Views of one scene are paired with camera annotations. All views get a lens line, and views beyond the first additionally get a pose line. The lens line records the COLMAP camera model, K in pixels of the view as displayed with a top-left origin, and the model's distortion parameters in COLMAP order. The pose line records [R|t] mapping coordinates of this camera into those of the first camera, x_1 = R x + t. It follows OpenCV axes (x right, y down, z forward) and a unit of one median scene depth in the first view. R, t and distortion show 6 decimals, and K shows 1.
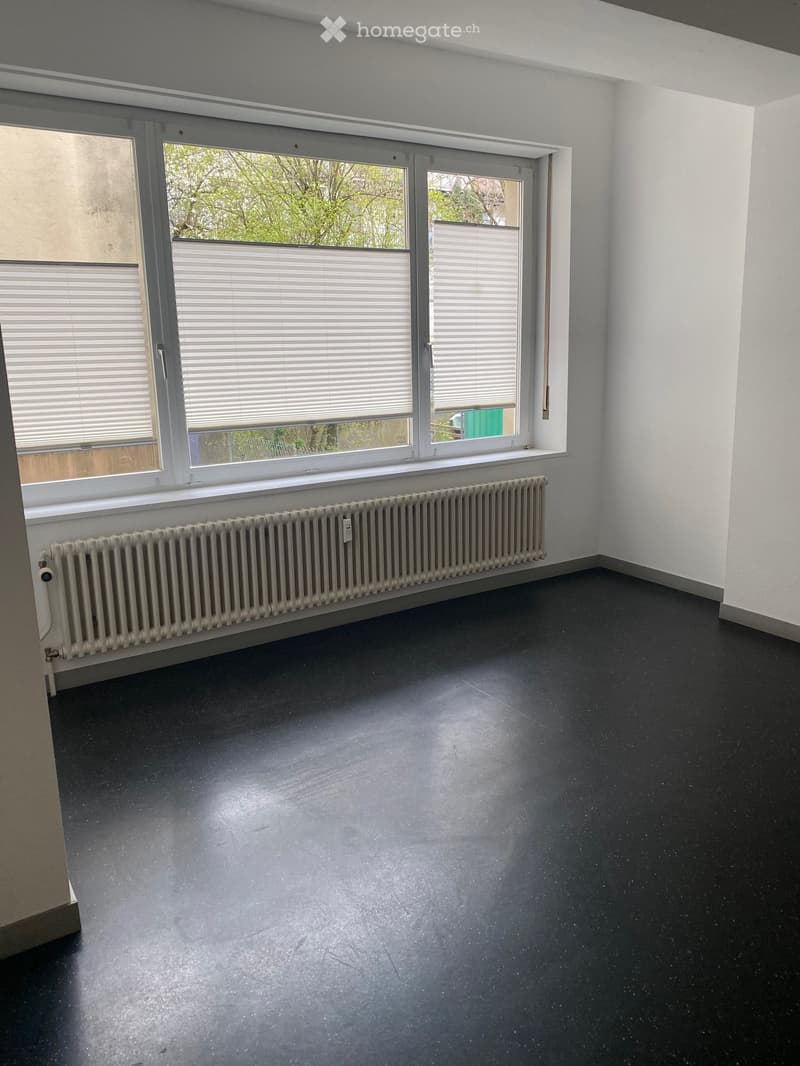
lens RADIAL K [[797.3, 0, 399.7], [0, 797.3, 517.0], [0, 0, 1]] dist [0.008118, 0.001099]
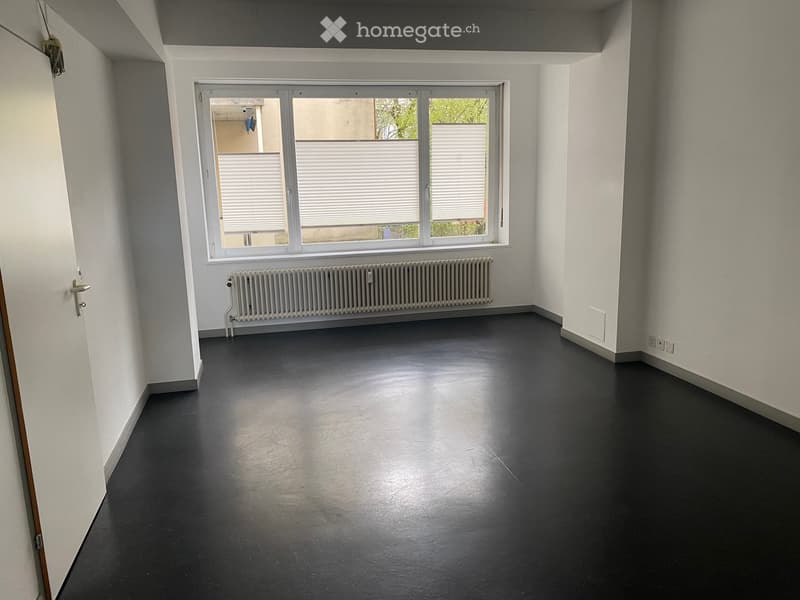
lens RADIAL K [[623.9, 0, 400.0], [0, 623.9, 300.0], [0, 0, 1]] dist [0.048555, 0.000192]
pose [[0.941597, 0.059364, -0.331468, 0.504817], [-0.065141, 0.997856, -0.006335, 0.074944], [0.330381, 0.027557, 0.943445, -0.460315]]
